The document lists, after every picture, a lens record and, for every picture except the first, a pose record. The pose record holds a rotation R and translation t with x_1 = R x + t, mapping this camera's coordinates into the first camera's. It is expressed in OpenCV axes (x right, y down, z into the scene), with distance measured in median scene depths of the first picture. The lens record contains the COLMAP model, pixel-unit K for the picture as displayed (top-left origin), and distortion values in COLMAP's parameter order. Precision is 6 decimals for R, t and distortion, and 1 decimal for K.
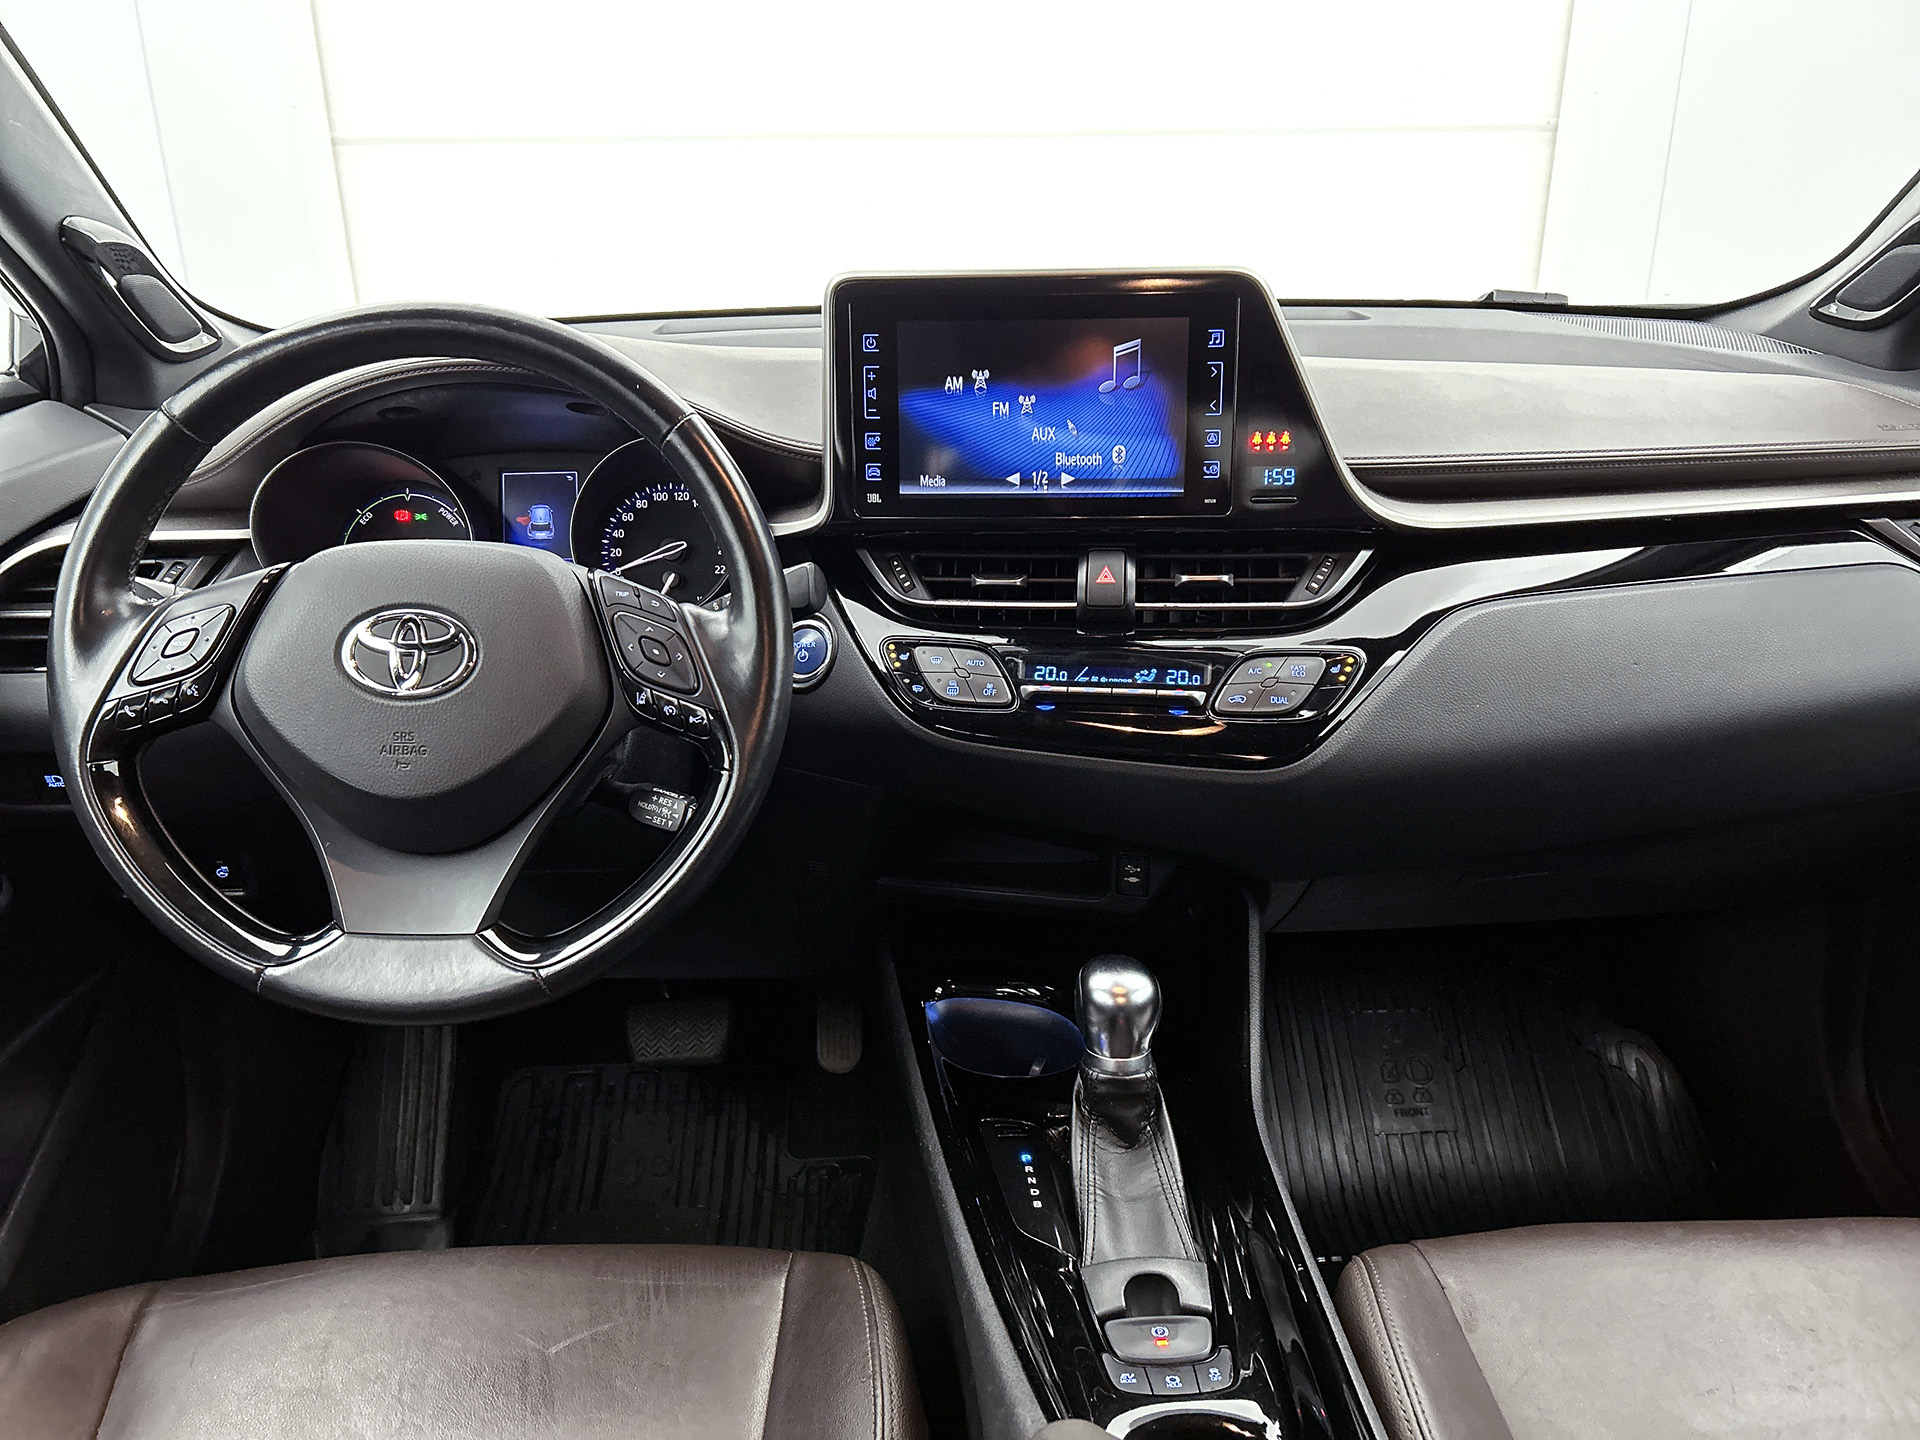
lens RADIAL K [[1384.9, 0, 960.0], [0, 1384.9, 720.0], [0, 0, 1]] dist [0.055728, -0.002466]
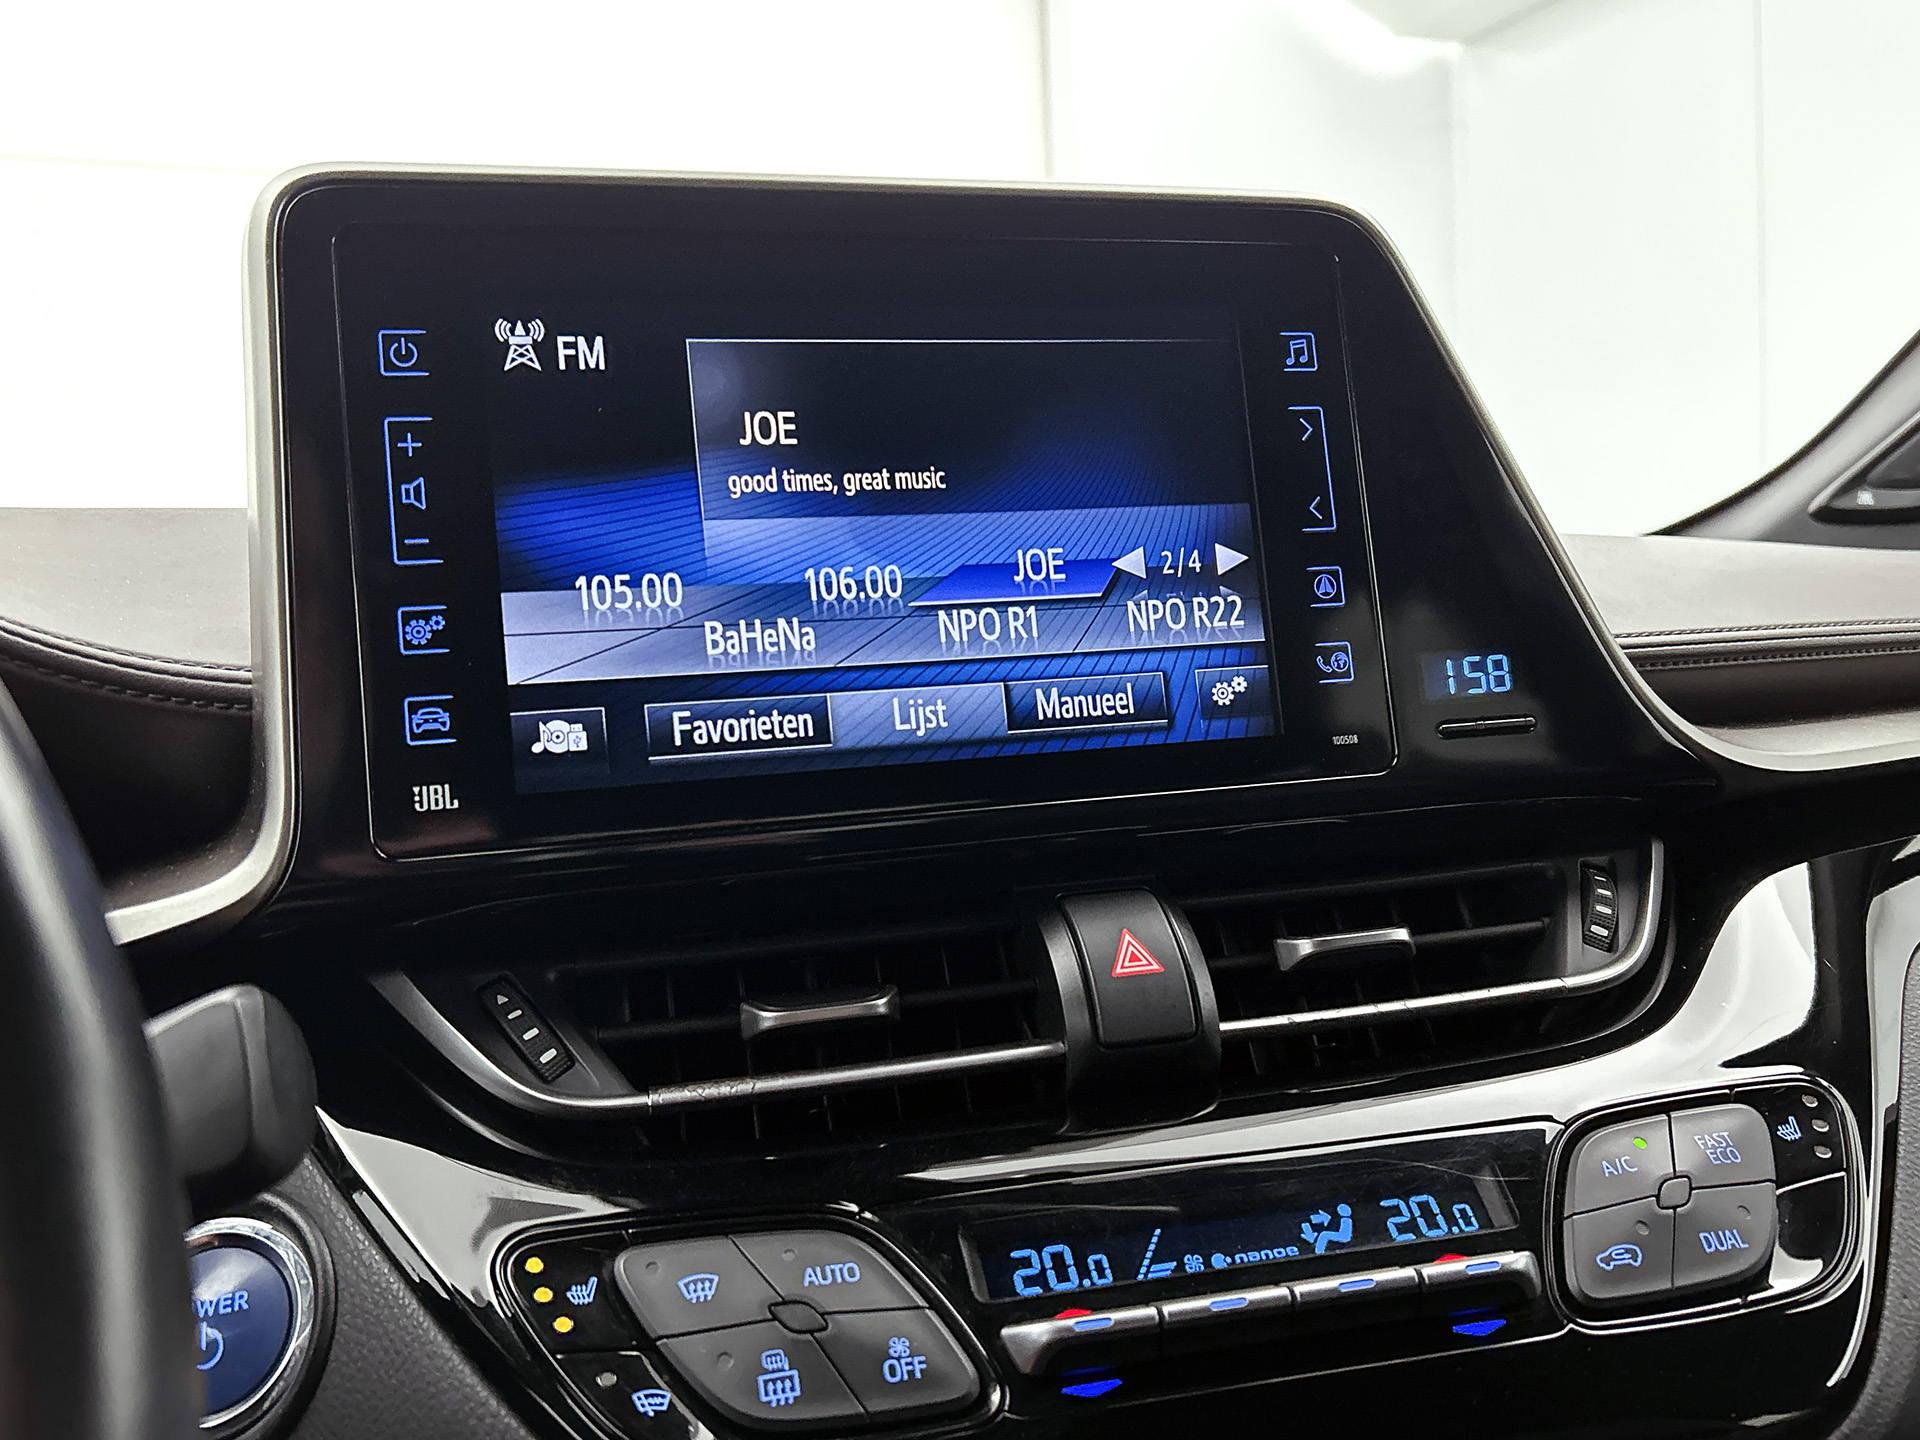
lens RADIAL K [[1636.8, 0, 961.6], [0, 1636.8, 737.2], [0, 0, 1]] dist [0.016458, -0.010848]
pose [[0.933280, -0.054479, 0.354995, -0.083002], [0.161497, 0.946520, -0.279318, -0.046997], [-0.320793, 0.318012, 0.892166, 0.619593]]
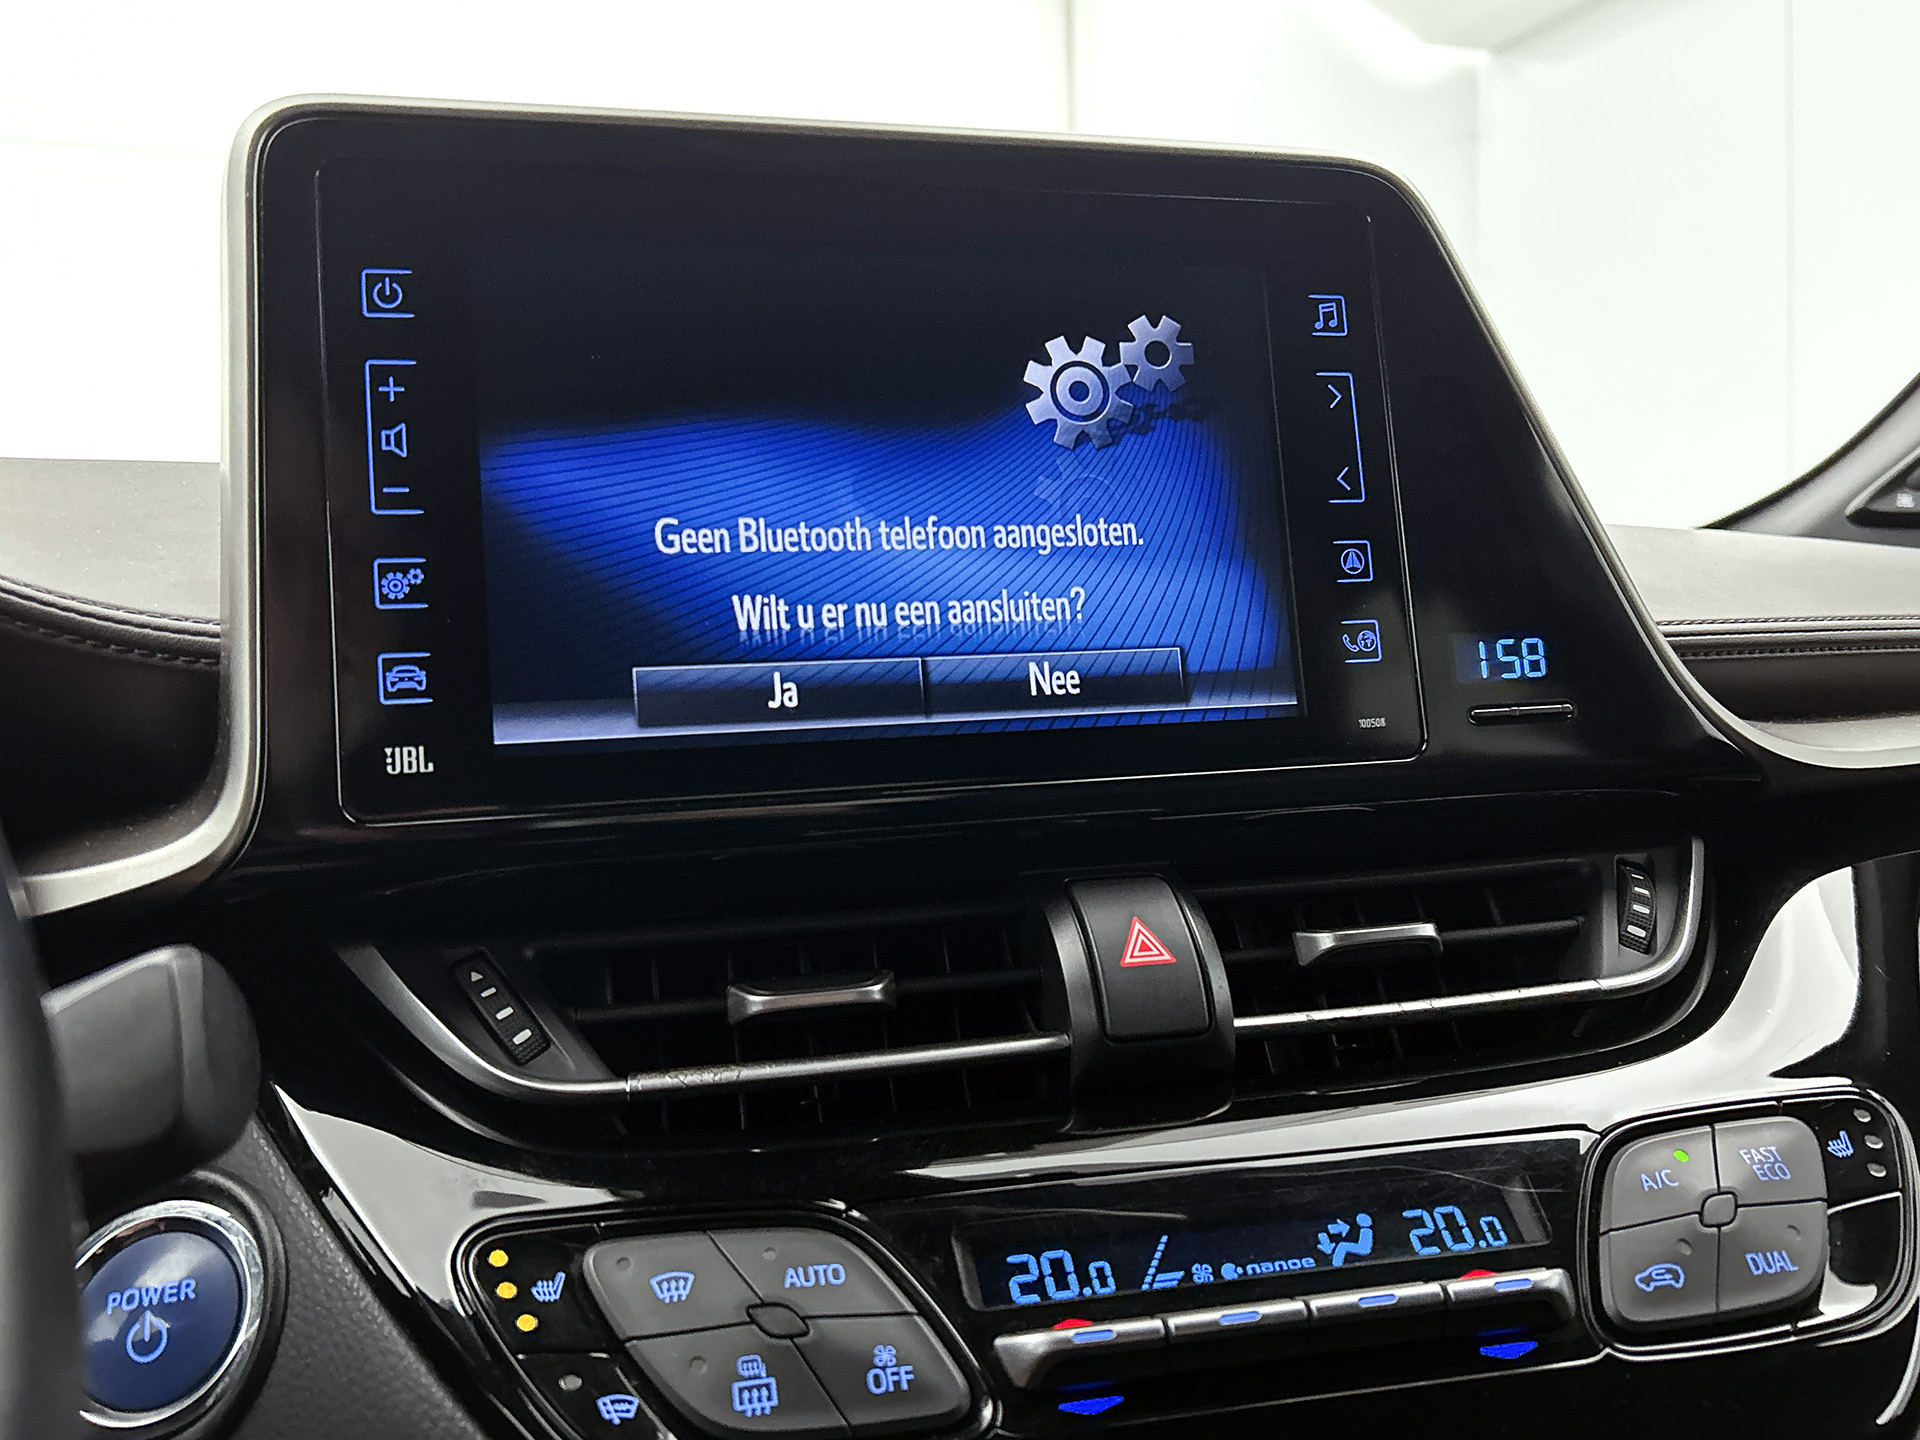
lens RADIAL K [[1638.7, 0, 953.5], [0, 1638.7, 717.8], [0, 0, 1]] dist [0.012736, -0.001638]
pose [[0.938554, -0.031339, 0.343708, -0.073846], [0.139431, 0.945414, -0.294537, -0.045600], [-0.315715, 0.324362, 0.891691, 0.640603]]
